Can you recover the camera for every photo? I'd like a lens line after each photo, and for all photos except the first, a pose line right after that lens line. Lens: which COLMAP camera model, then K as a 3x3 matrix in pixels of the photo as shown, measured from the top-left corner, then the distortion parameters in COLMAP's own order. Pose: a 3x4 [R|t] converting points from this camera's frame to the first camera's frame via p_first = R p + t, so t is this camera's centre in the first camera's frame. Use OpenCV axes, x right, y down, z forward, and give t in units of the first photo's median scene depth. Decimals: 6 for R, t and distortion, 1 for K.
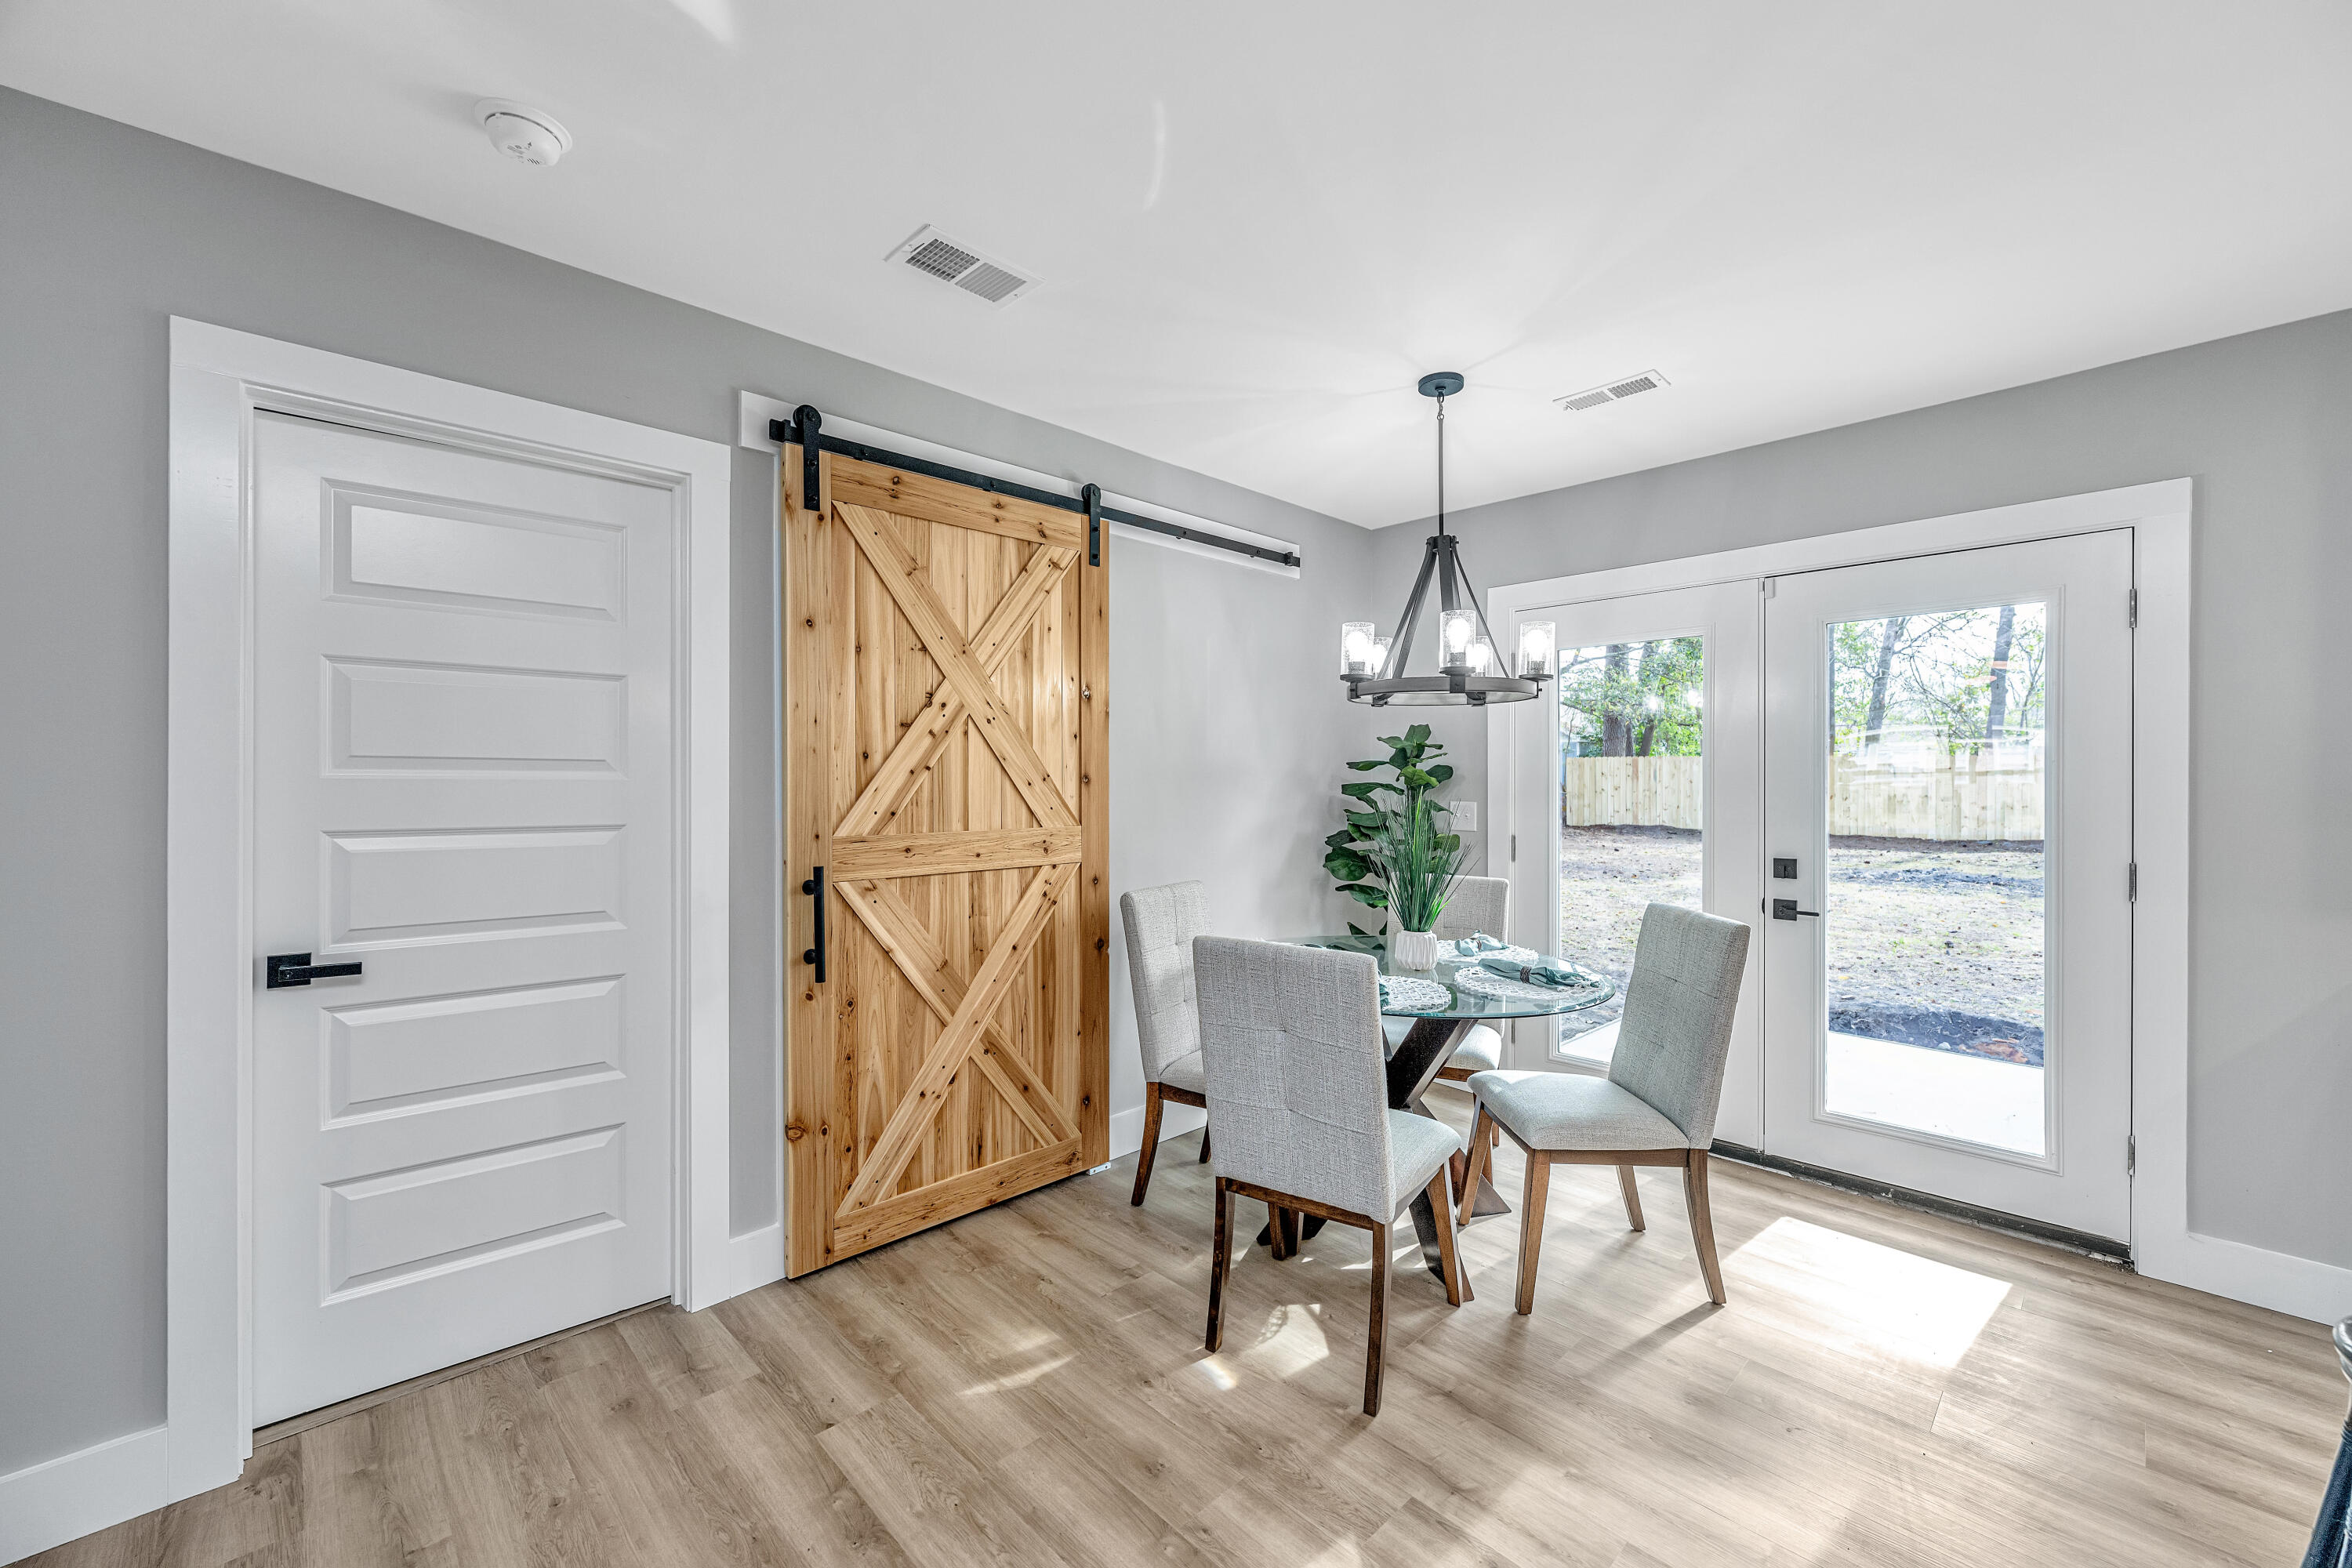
lens RADIAL K [[946.5, 0, 1200.6], [0, 946.5, 771.6], [0, 0, 1]] dist [-0.001251, 0.000037]
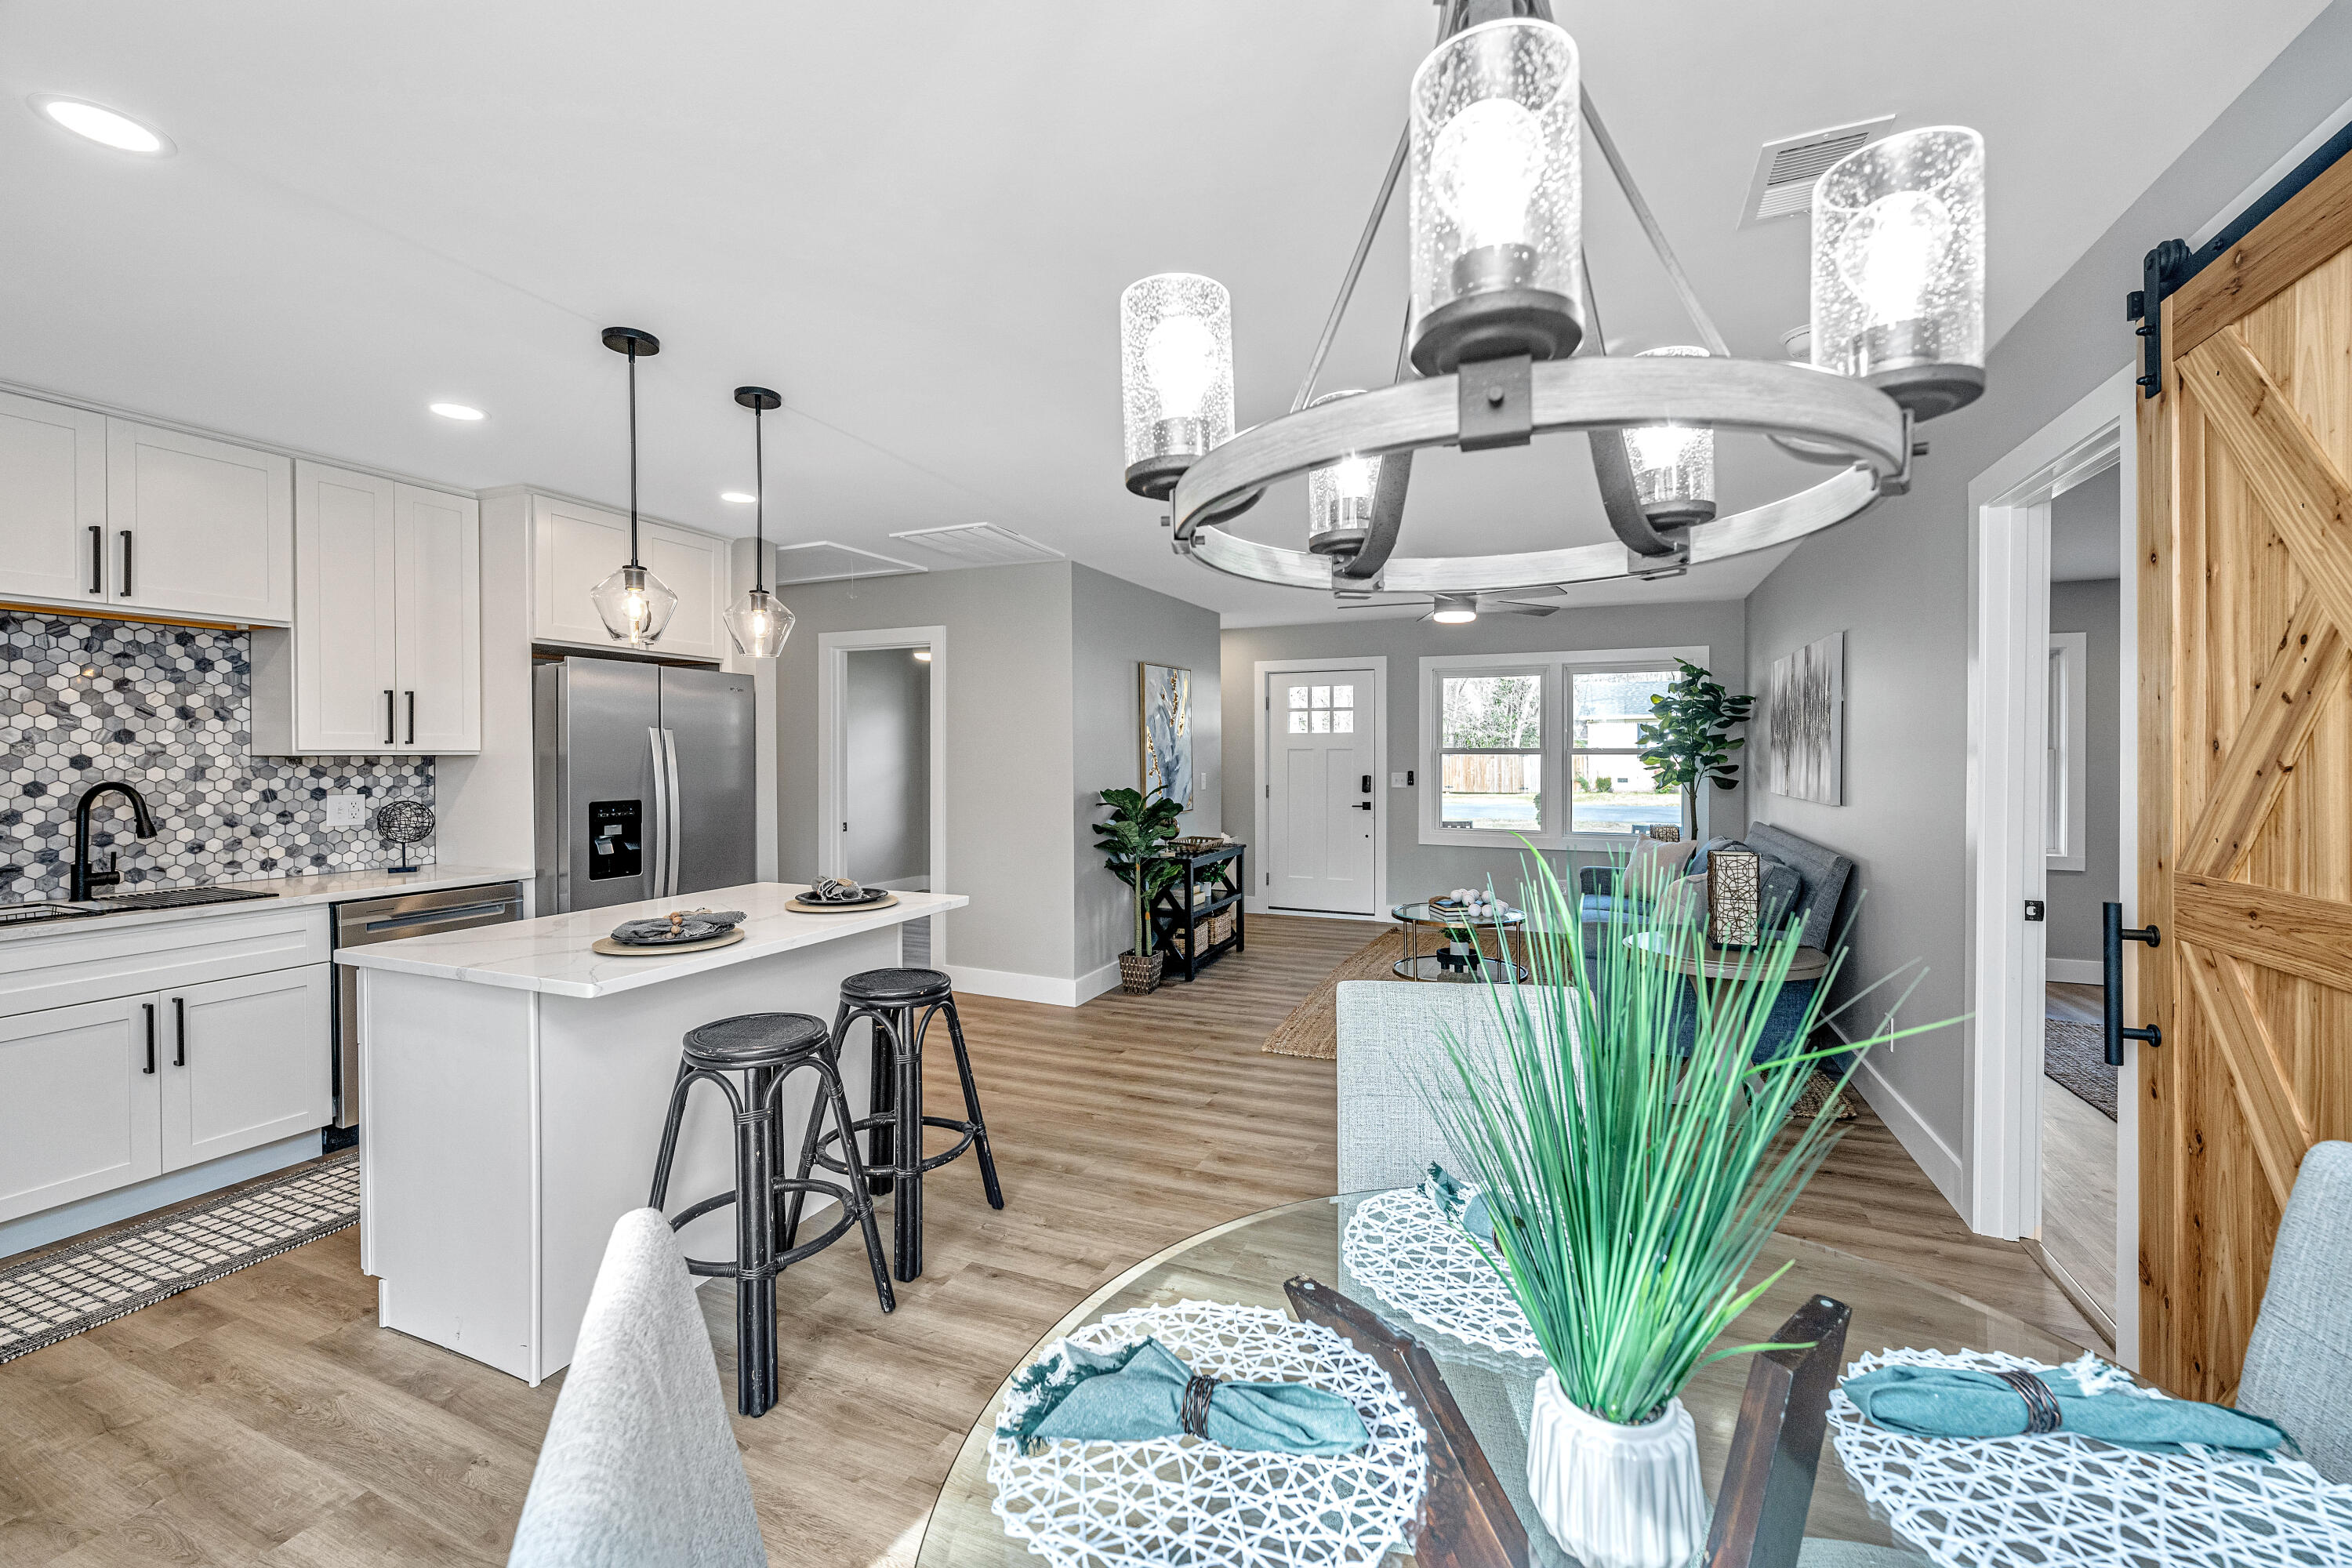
lens RADIAL K [[946.5, 0, 1196.7], [0, 946.5, 765.0], [0, 0, 1]] dist [-0.001251, 0.000037]
pose [[-0.924082, 0.007227, -0.382125, 0.427914], [0.007384, 0.999972, 0.001056, -0.008143], [0.382122, -0.001846, -0.924110, 1.144348]]
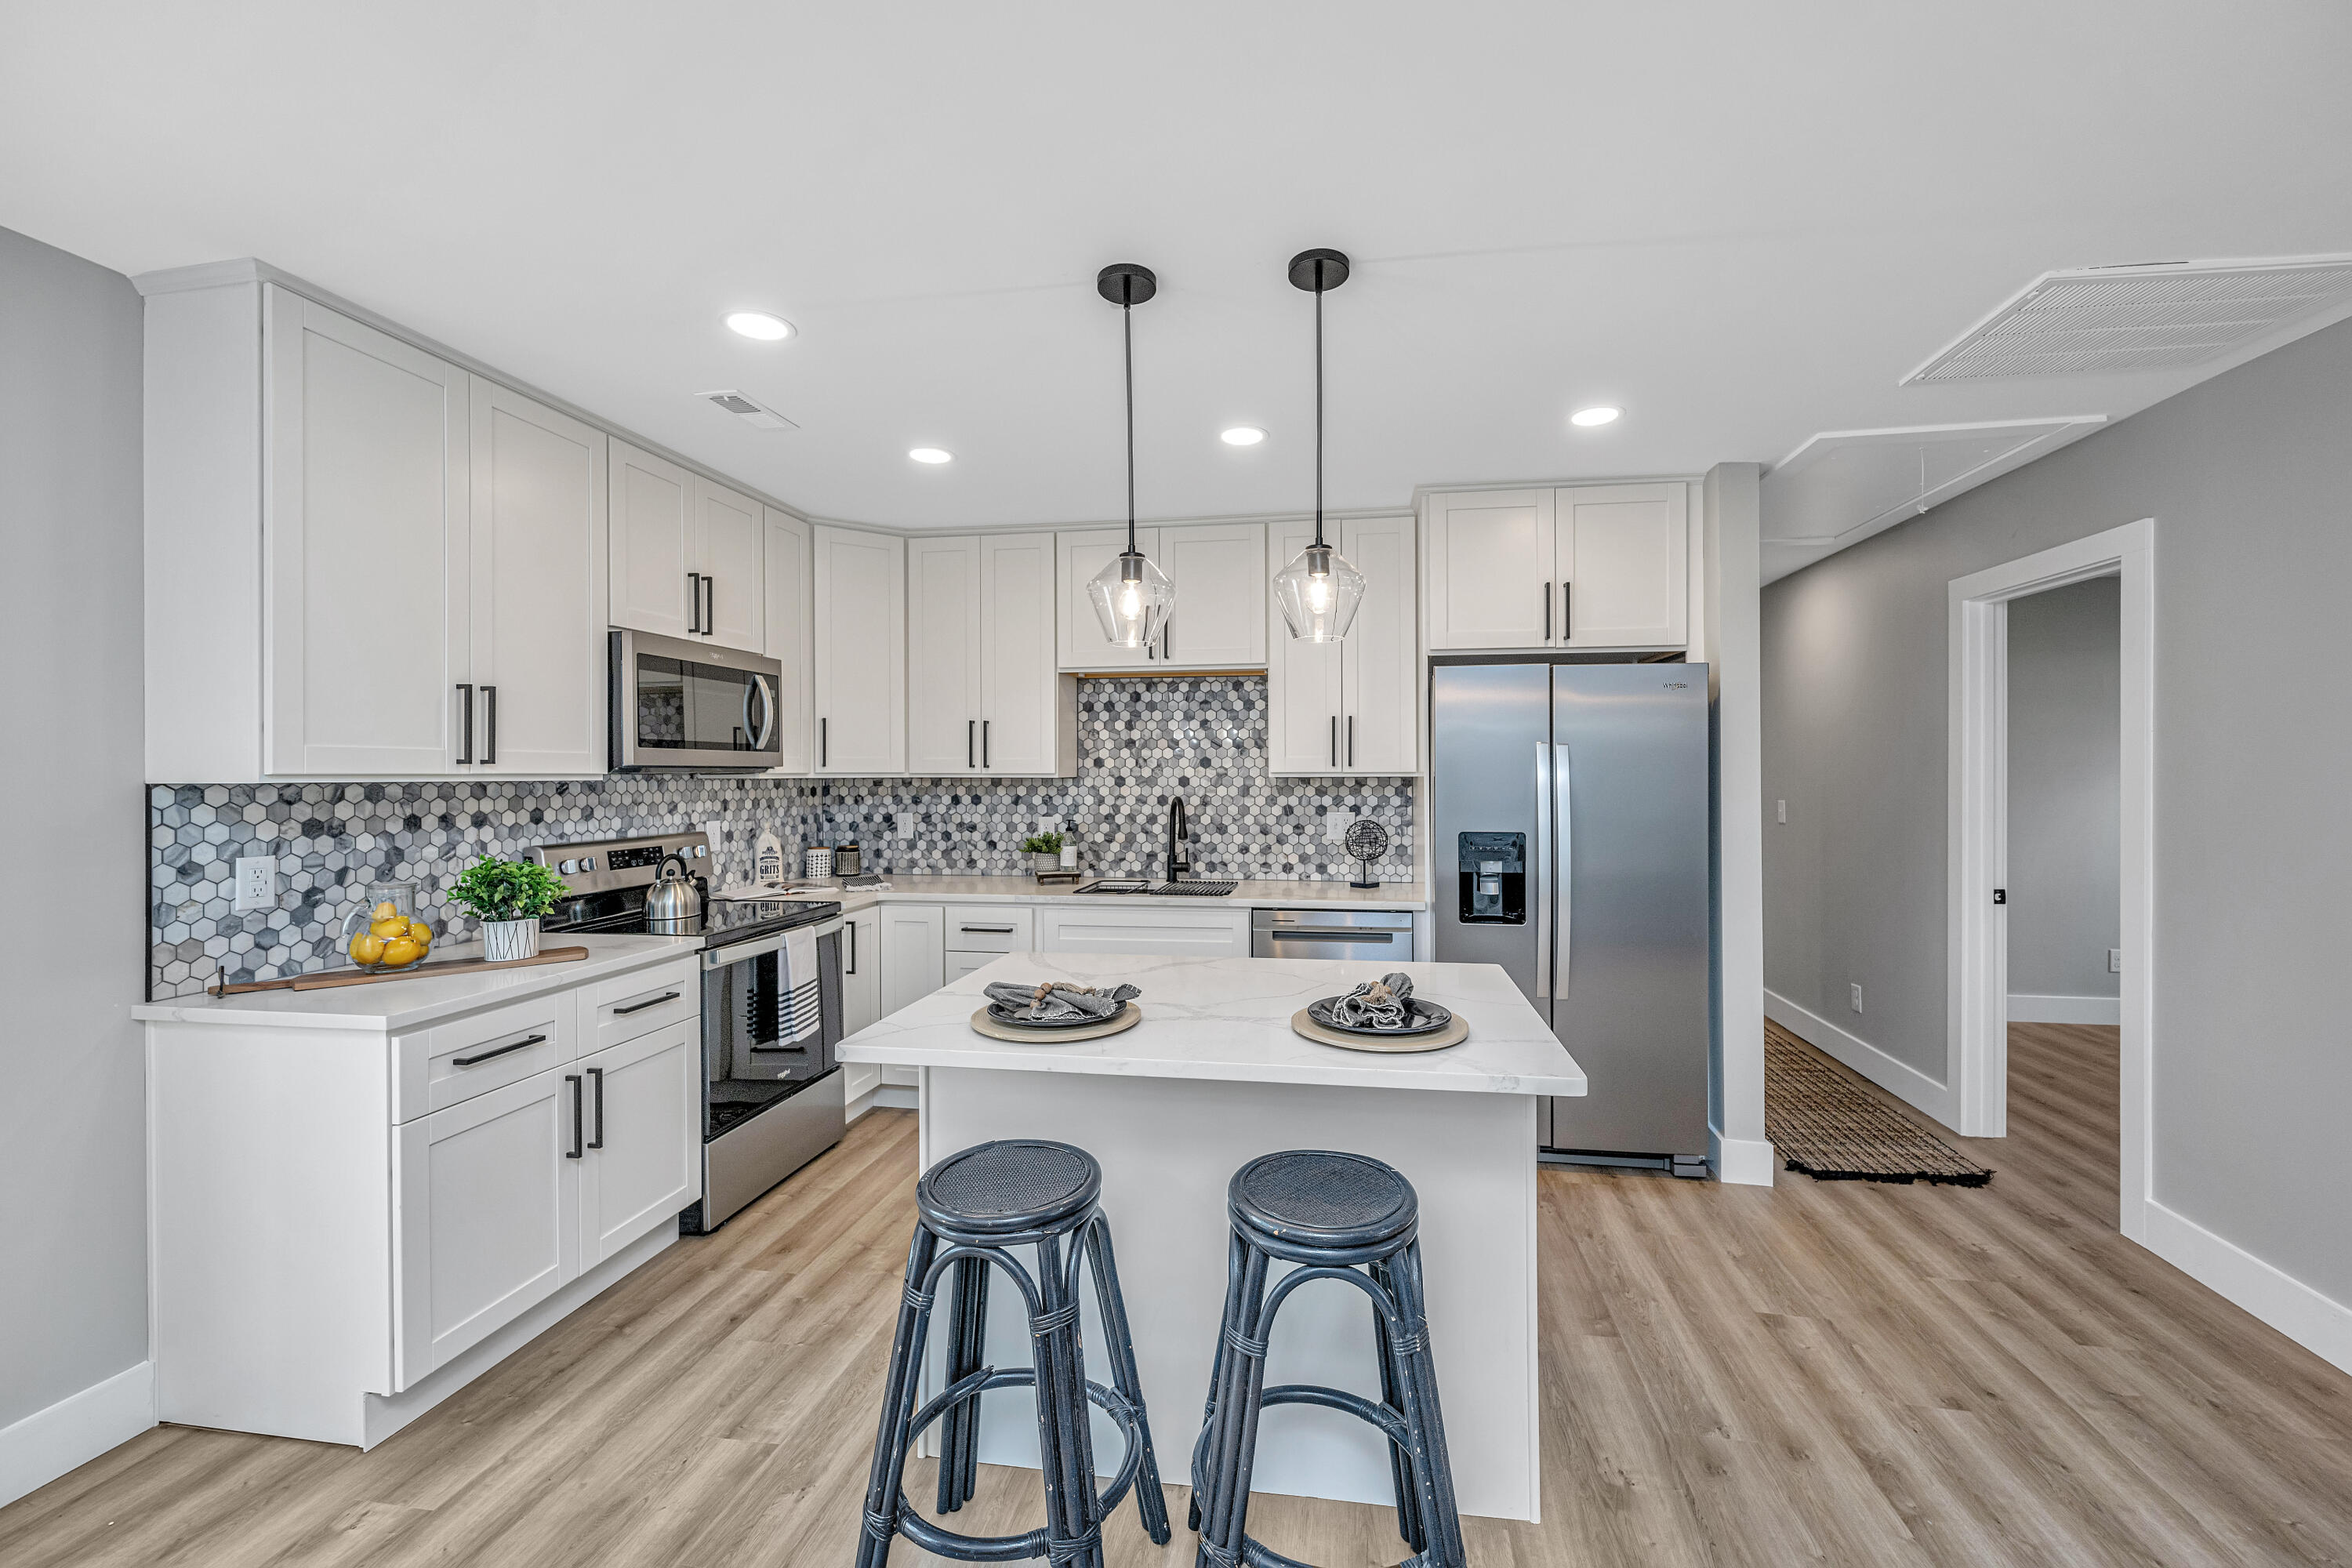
lens RADIAL K [[946.5, 0, 1236.6], [0, 946.5, 790.9], [0, 0, 1]] dist [-0.001251, 0.000037]
pose [[-0.591212, -0.011552, 0.806434, -0.042777], [-0.006926, 0.999933, 0.009247, -0.018904], [-0.806487, -0.000118, -0.591252, 0.508741]]
